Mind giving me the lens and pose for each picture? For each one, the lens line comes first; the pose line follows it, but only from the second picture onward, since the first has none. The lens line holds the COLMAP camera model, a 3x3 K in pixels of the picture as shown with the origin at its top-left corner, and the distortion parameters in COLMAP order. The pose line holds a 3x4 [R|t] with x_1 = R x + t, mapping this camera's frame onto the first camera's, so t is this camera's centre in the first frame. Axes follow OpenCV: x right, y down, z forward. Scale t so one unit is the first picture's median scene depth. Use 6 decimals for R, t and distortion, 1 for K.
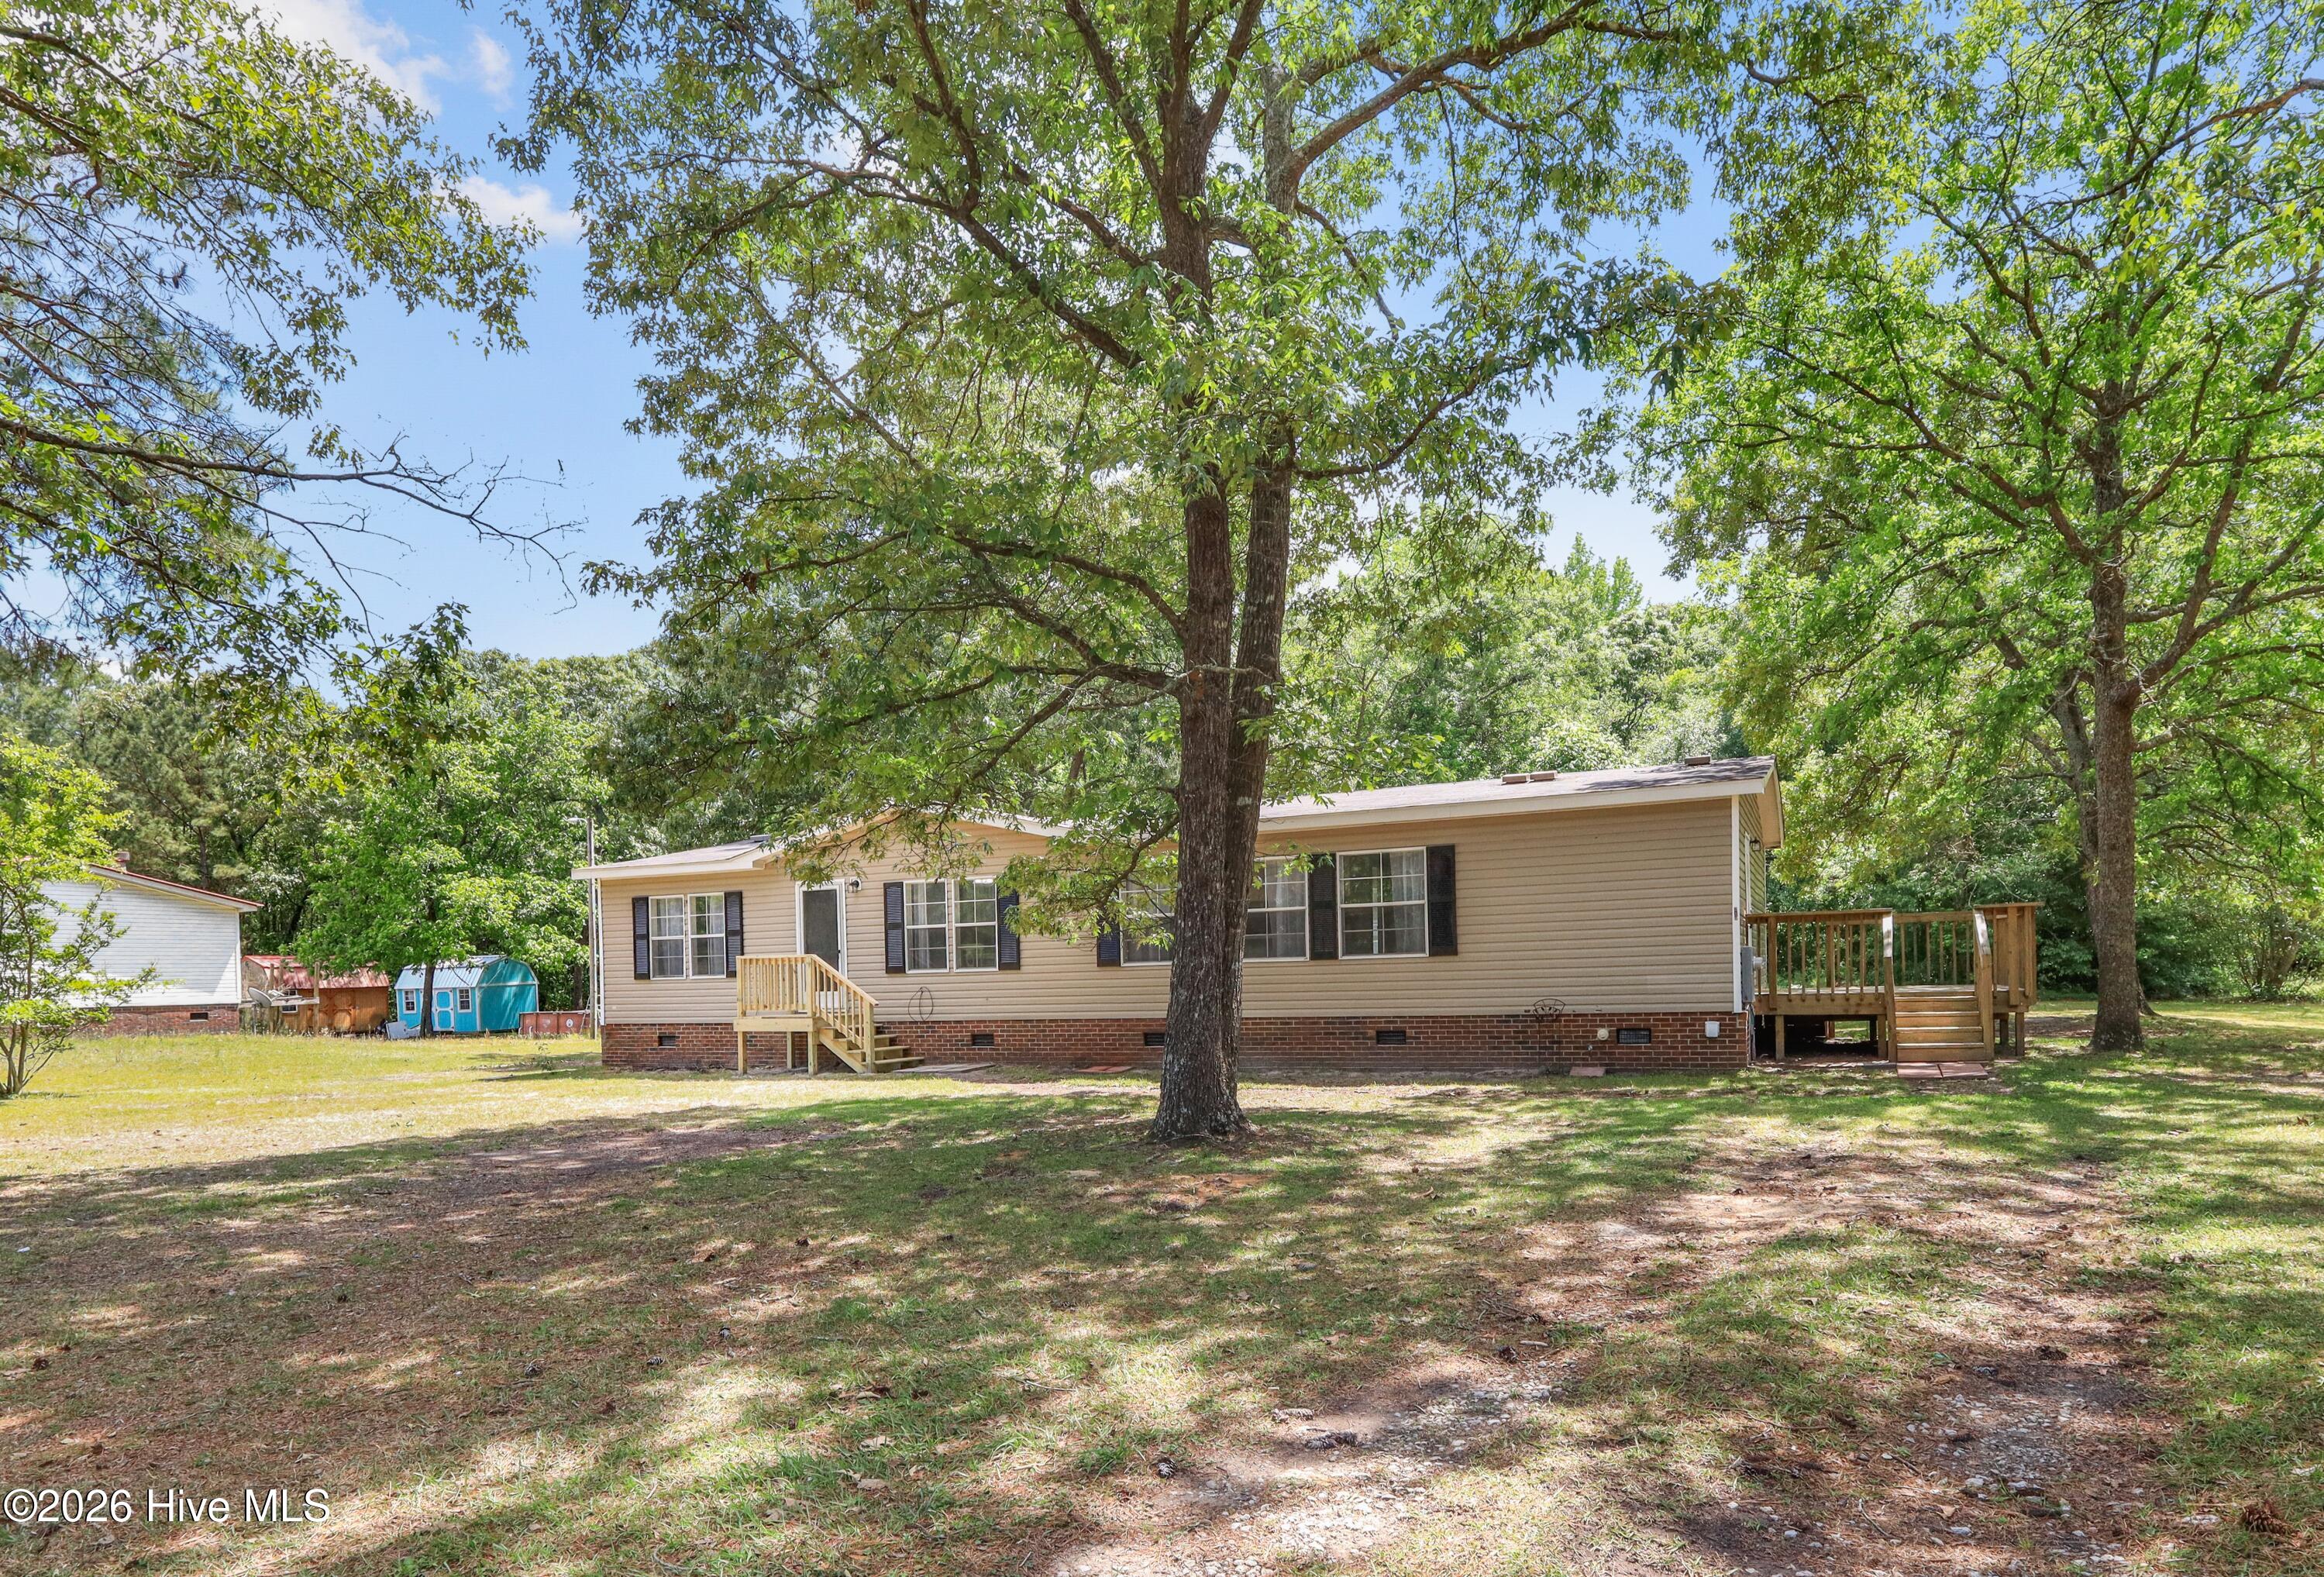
lens RADIAL K [[1256.2, 0, 1165.2], [0, 1256.2, 989.2], [0, 0, 1]] dist [-0.001046, 0.000899]
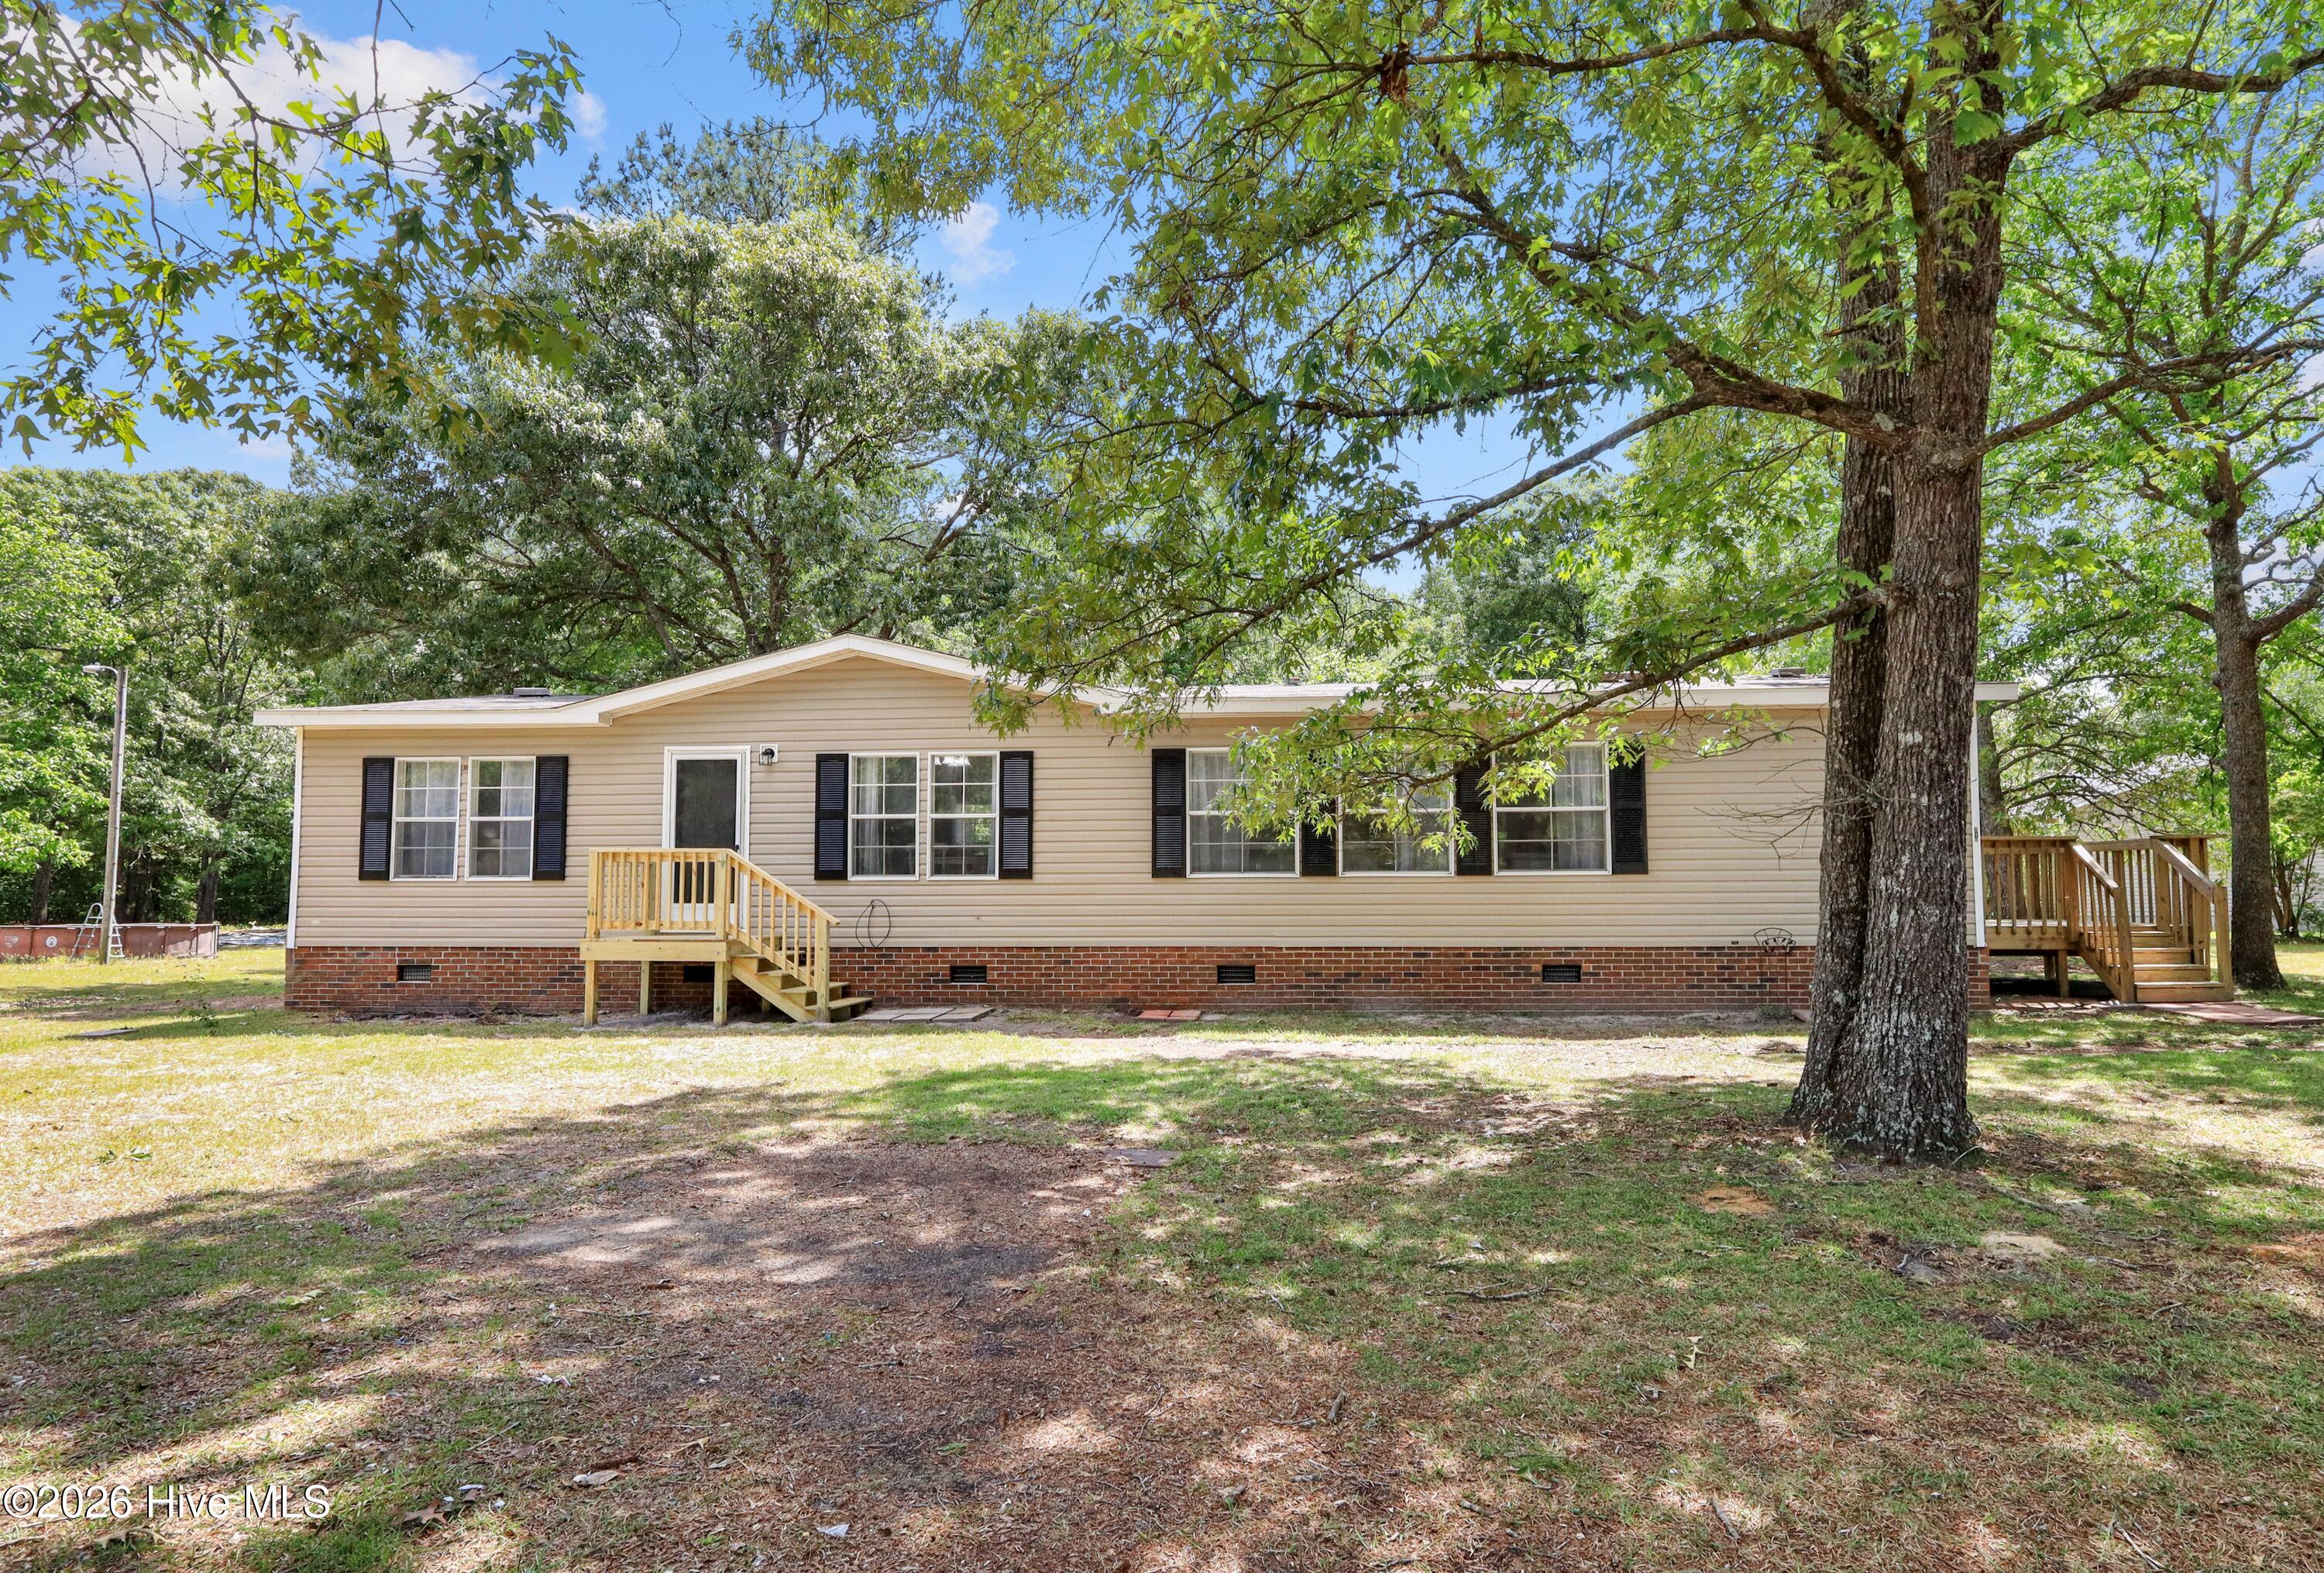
lens RADIAL K [[1198.8, 0, 1122.7], [0, 1198.8, 830.8], [0, 0, 1]] dist [-0.003491, 0.000982]
pose [[0.941139, 0.040888, 0.335538, -0.297271], [-0.017145, 0.997154, -0.073423, 0.006957], [-0.337585, 0.063349, 0.939161, 0.305565]]
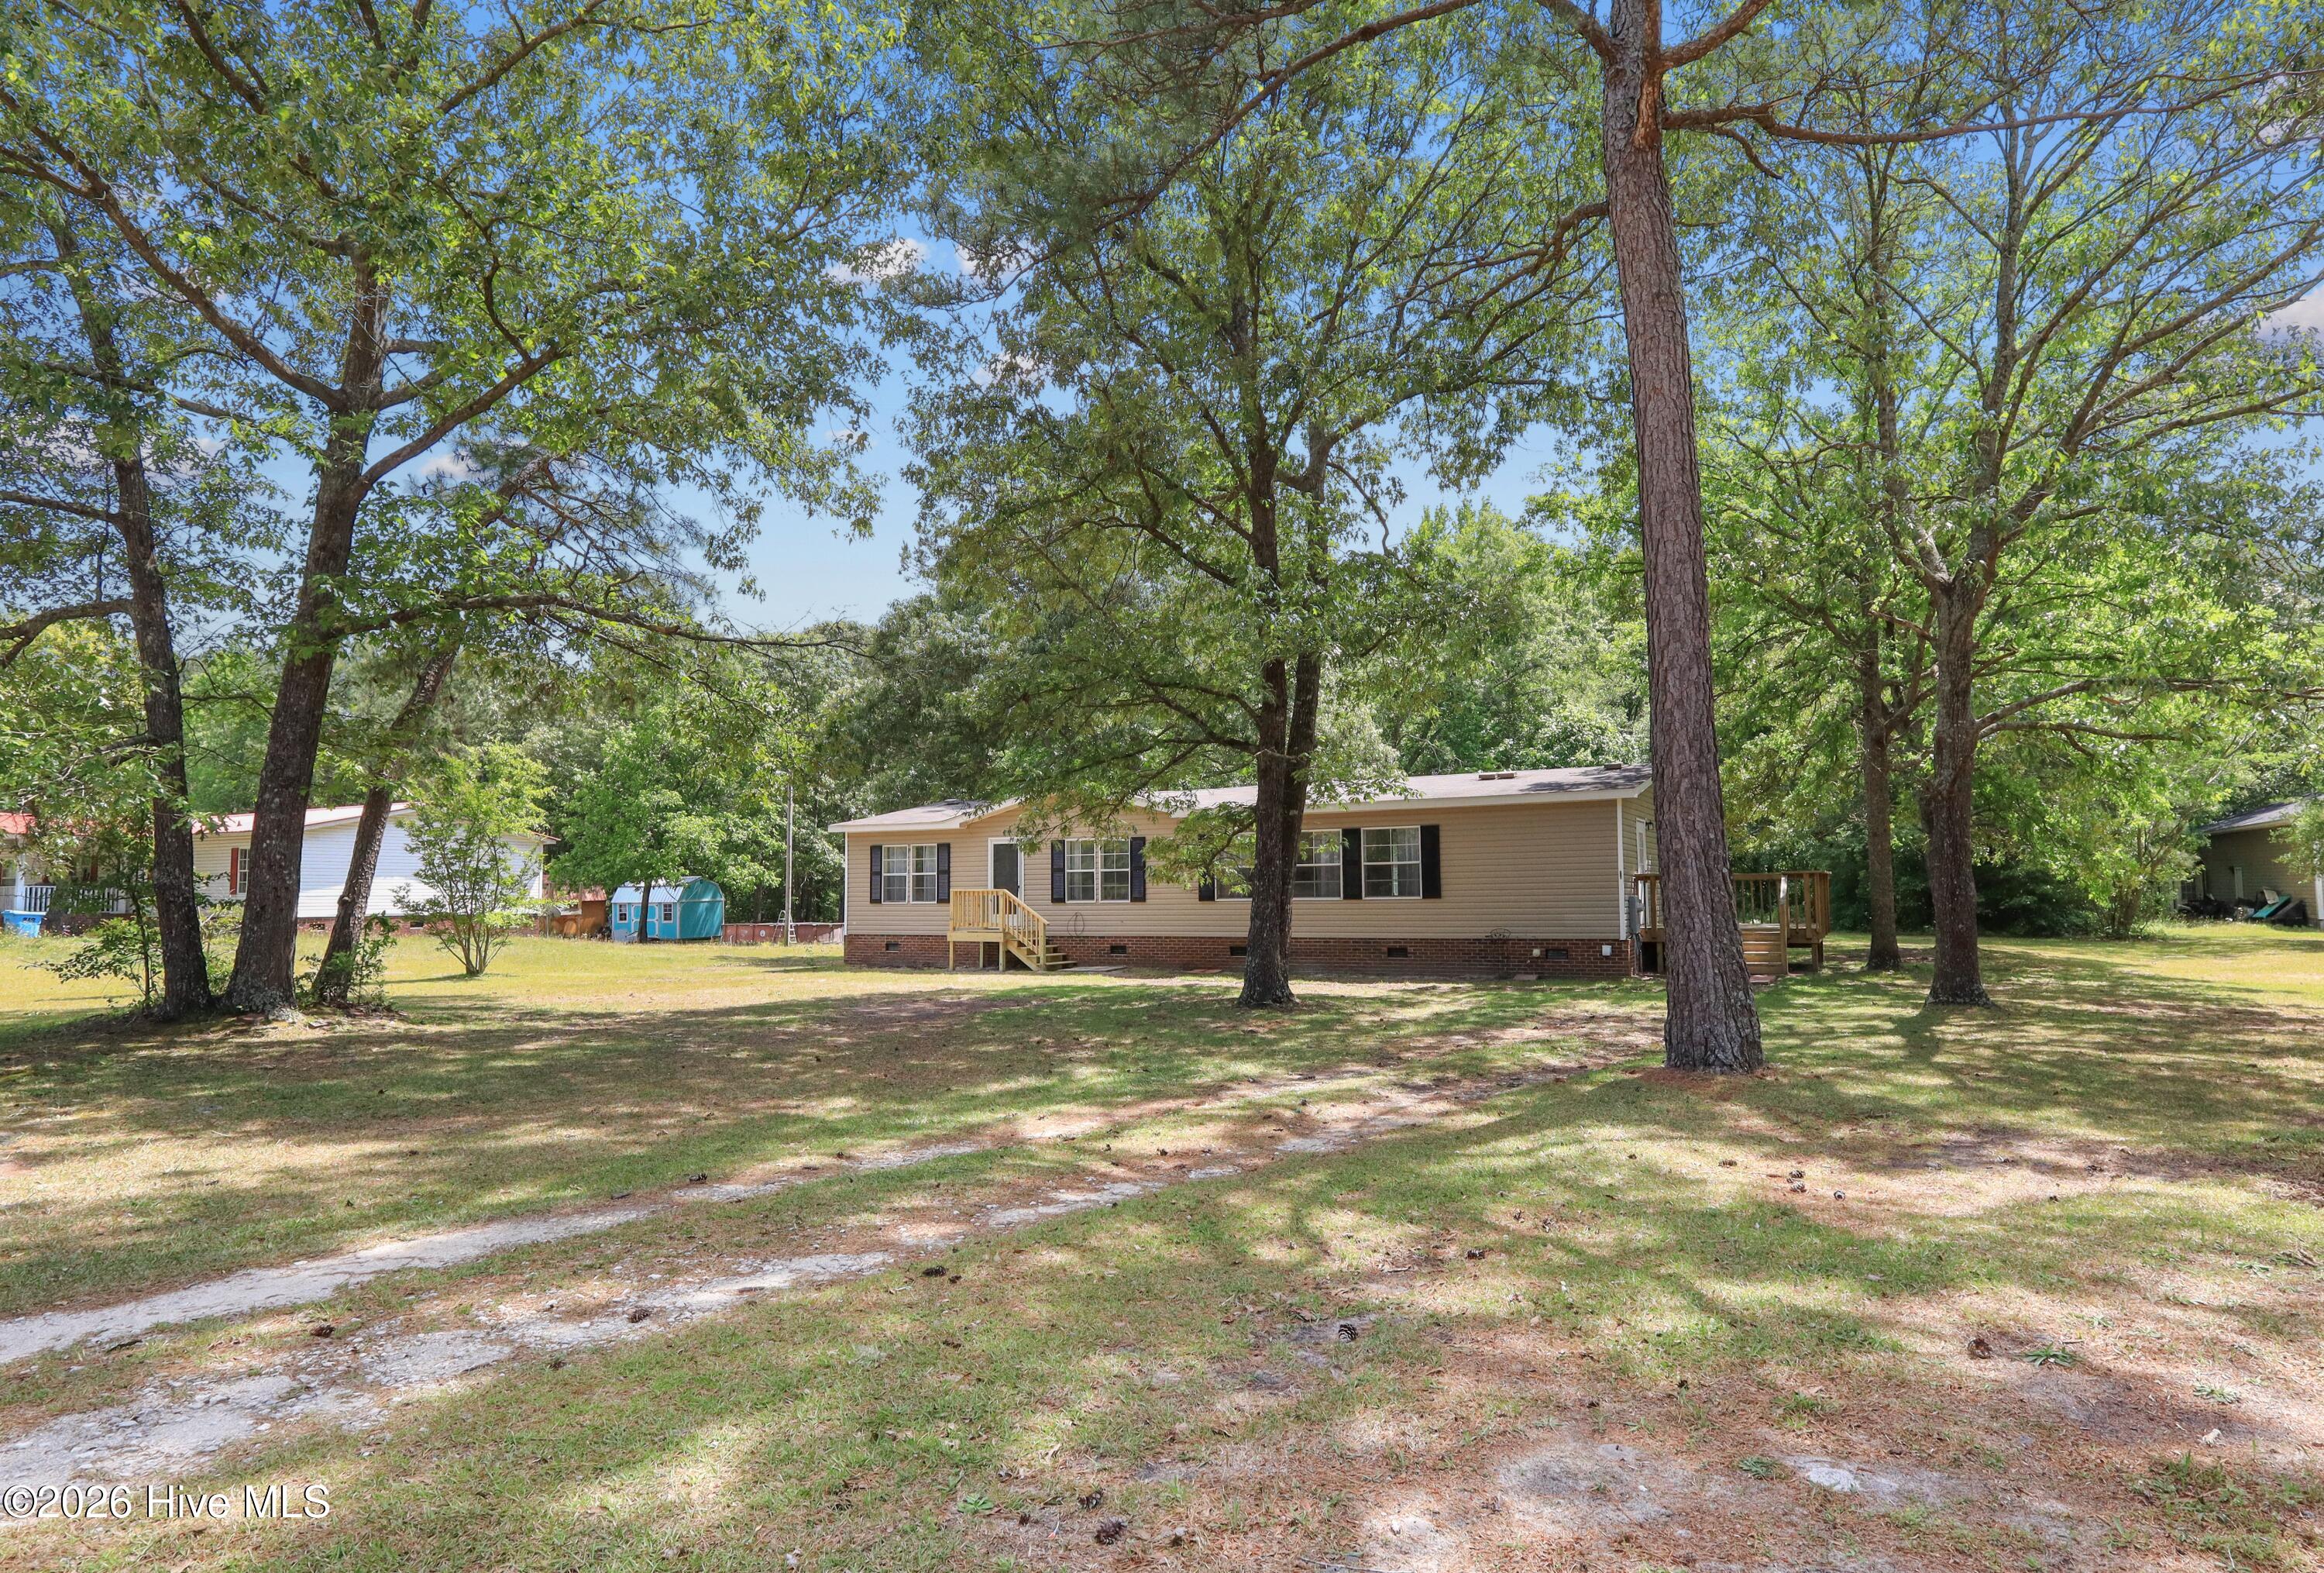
lens RADIAL K [[1198.8, 0, 1122.7], [0, 1198.8, 830.8], [0, 0, 1]] dist [-0.003491, 0.000982]
pose [[0.995191, 0.009518, -0.097488, -0.006503], [-0.015917, 0.997753, -0.065082, -0.006752], [0.096650, 0.066321, 0.993106, -0.383944]]
